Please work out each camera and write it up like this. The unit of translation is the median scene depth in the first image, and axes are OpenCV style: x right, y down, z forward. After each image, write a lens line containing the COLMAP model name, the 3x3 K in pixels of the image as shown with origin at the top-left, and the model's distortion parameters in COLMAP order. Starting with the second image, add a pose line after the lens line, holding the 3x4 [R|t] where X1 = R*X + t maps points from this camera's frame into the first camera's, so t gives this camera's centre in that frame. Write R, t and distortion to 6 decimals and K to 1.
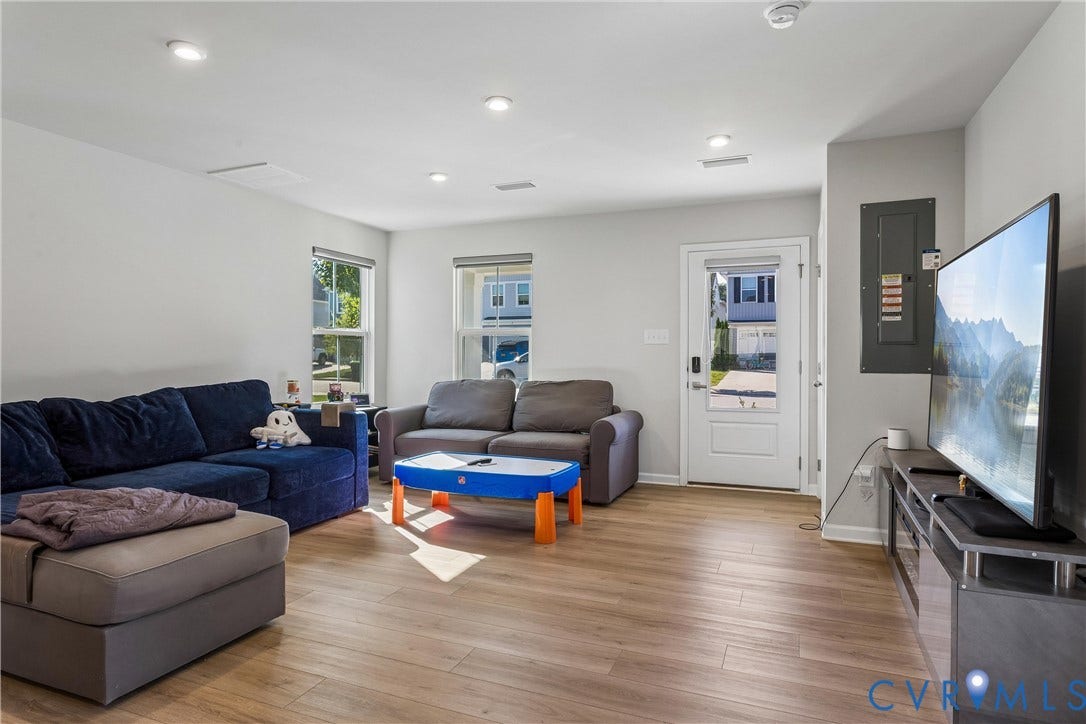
lens RADIAL K [[590.4, 0, 550.4], [0, 590.4, 359.9], [0, 0, 1]] dist [-0.015344, -0.000686]
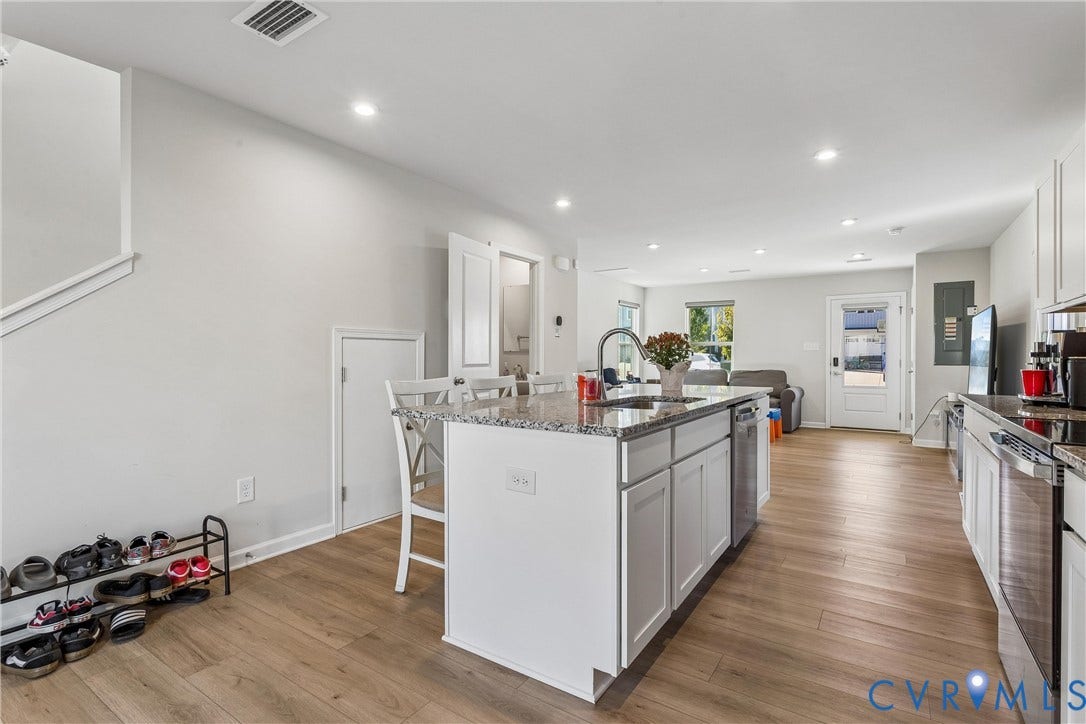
lens RADIAL K [[517.9, 0, 543.0], [0, 517.9, 362.0], [0, 0, 1]] dist [0.000513, -0.000014]
pose [[0.980719, 0.003742, -0.195389, -0.454273], [-0.003710, 0.999993, 0.000525, 0.015483], [0.195389, 0.000210, 0.980726, -1.034458]]
